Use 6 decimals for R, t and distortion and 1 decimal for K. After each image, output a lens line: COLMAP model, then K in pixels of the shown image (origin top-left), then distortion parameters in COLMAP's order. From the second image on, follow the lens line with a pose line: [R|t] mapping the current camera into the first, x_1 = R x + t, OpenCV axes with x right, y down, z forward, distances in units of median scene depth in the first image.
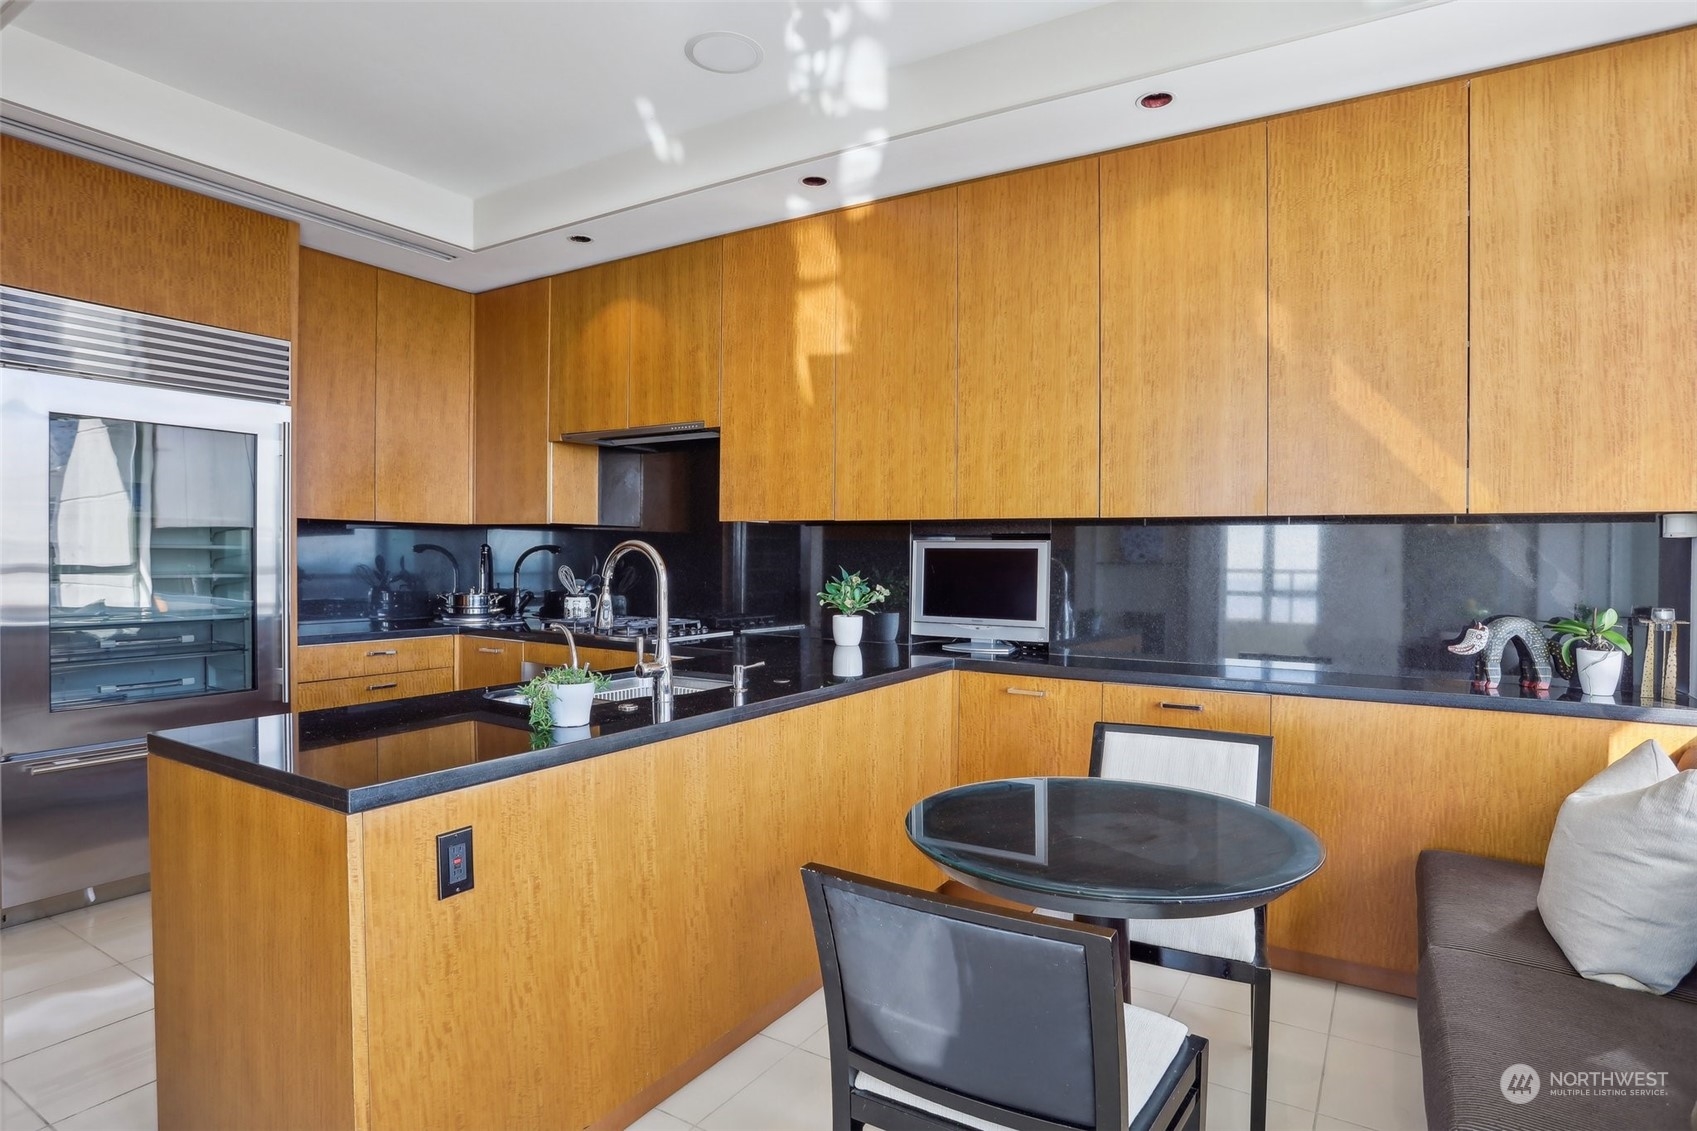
lens RADIAL K [[814.6, 0, 848.7], [0, 814.6, 558.5], [0, 0, 1]] dist [-0.019371, 0.000567]
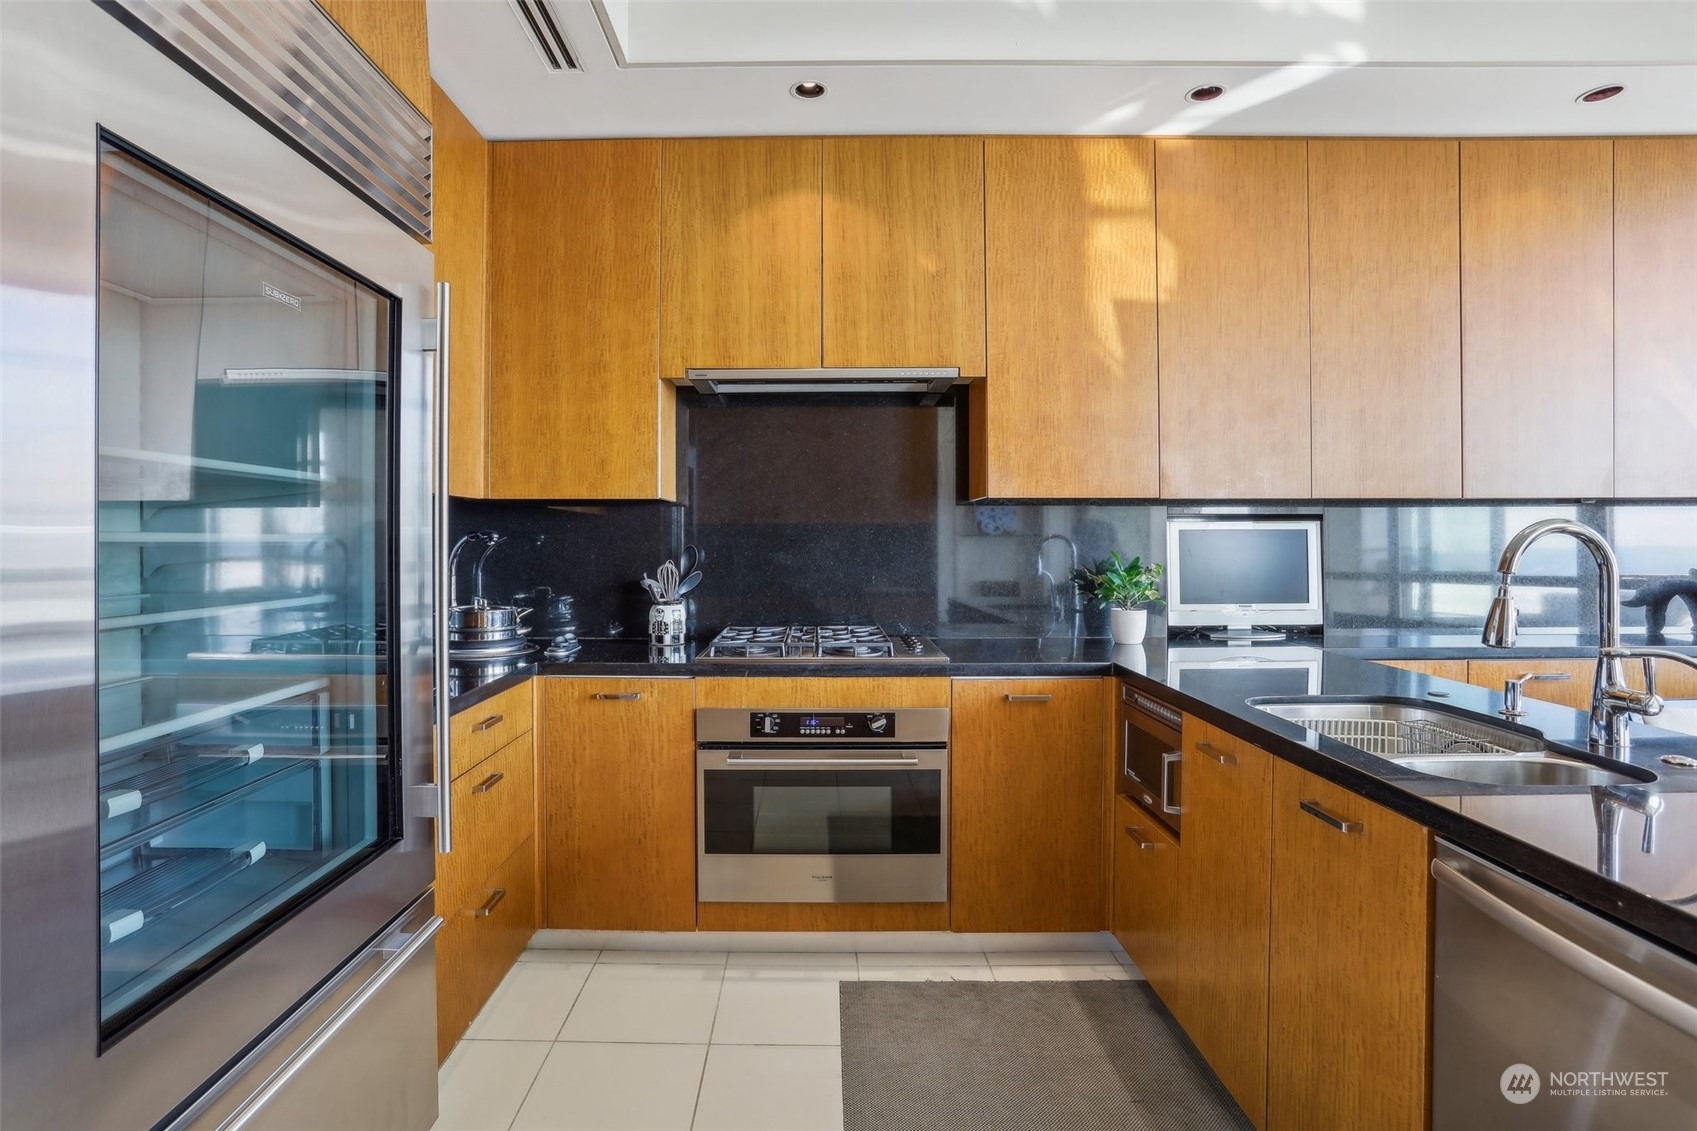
lens RADIAL K [[845.7, 0, 845.9], [0, 845.7, 540.3], [0, 0, 1]] dist [-0.063552, 0.038853]
pose [[0.876970, -0.014300, 0.480332, -0.686713], [0.015307, 0.999881, 0.001821, -0.009521], [-0.480301, 0.005756, 0.877085, 0.371203]]
